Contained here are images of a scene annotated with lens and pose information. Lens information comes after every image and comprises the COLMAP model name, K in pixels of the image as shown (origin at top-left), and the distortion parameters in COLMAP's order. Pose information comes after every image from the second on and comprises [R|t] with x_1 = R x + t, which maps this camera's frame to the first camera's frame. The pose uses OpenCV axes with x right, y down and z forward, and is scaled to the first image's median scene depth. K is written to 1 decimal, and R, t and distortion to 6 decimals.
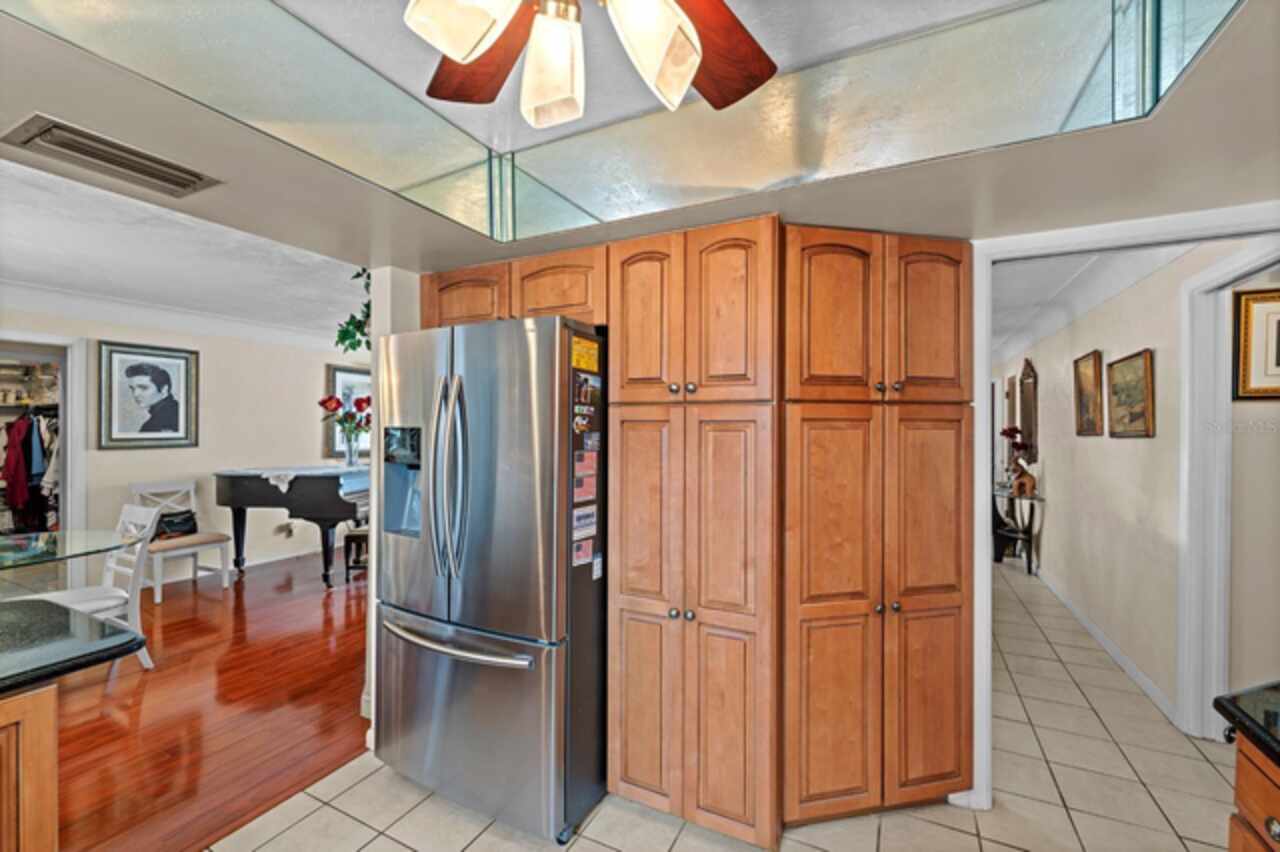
lens RADIAL K [[522.2, 0, 637.9], [0, 522.2, 428.7], [0, 0, 1]] dist [0.000270, -0.000117]
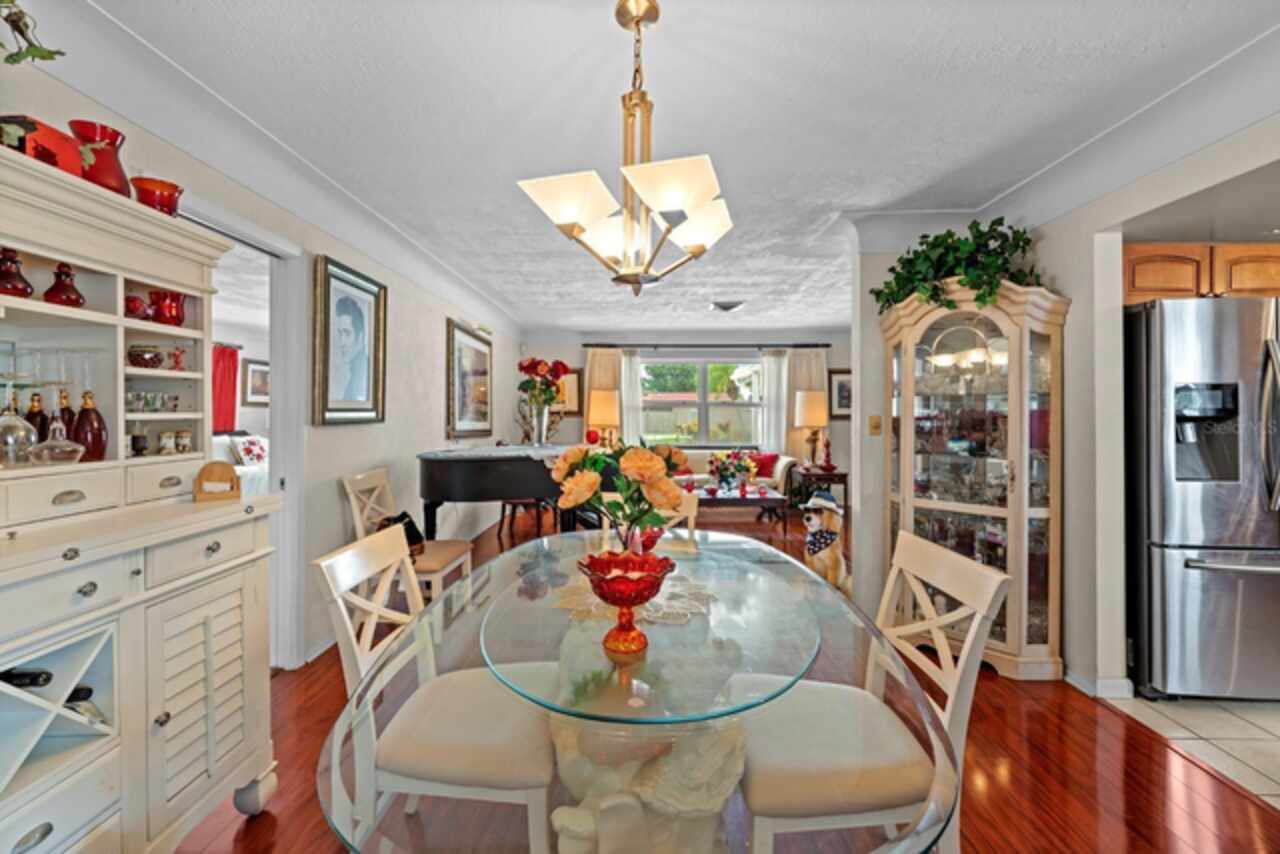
lens RADIAL K [[522.2, 0, 637.9], [0, 522.2, 429.7], [0, 0, 1]] dist [0.000270, -0.000117]
pose [[0.899035, -0.017086, 0.437544, -0.703598], [0.003871, 0.999510, 0.031076, 0.019655], [-0.437861, -0.026245, 0.898660, 0.179024]]
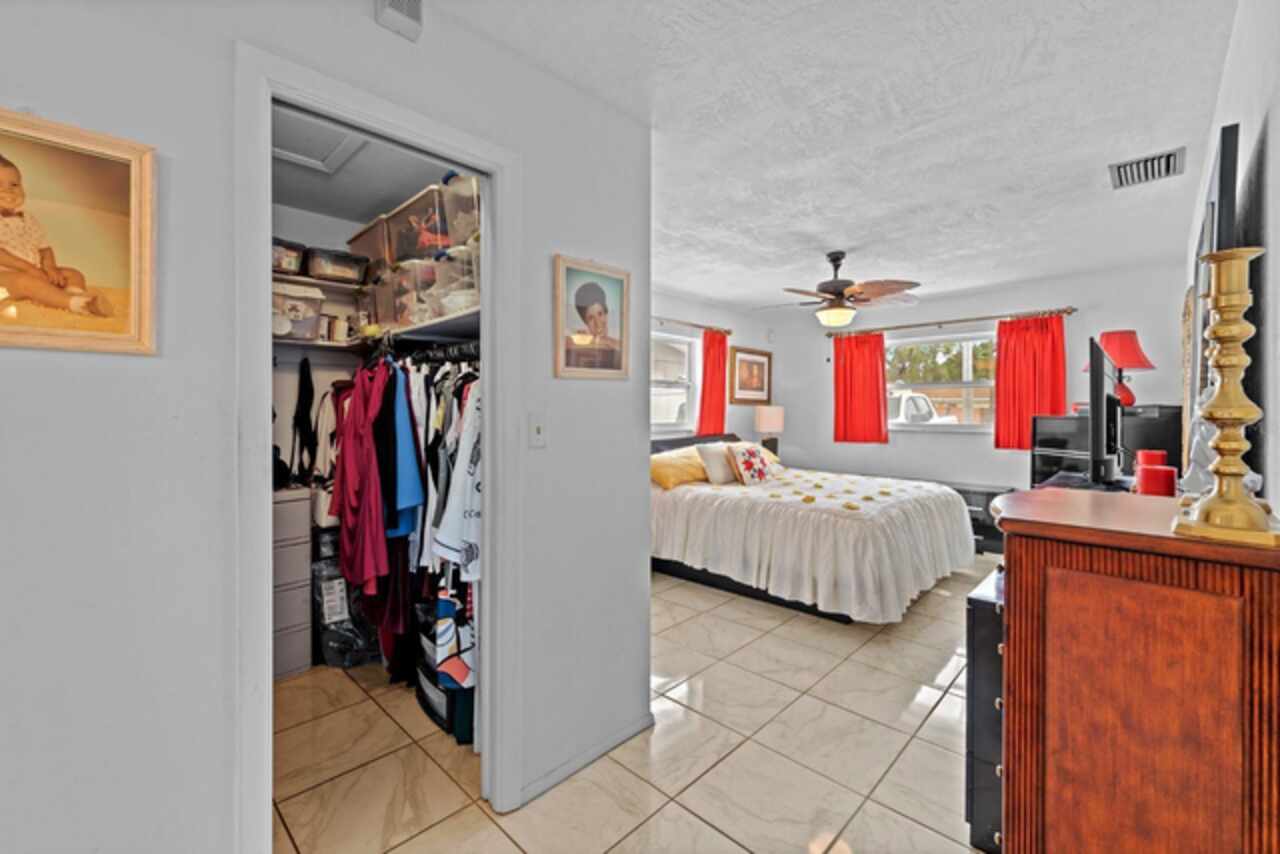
lens RADIAL K [[536.3, 0, 634.5], [0, 536.3, 409.8], [0, 0, 1]] dist [-0.000002, -0.000259]
pose [[0.953393, -0.004715, -0.301693, -0.873433], [0.002429, 0.999965, -0.007953, 0.017813], [0.301720, 0.006849, 0.953372, 0.676095]]
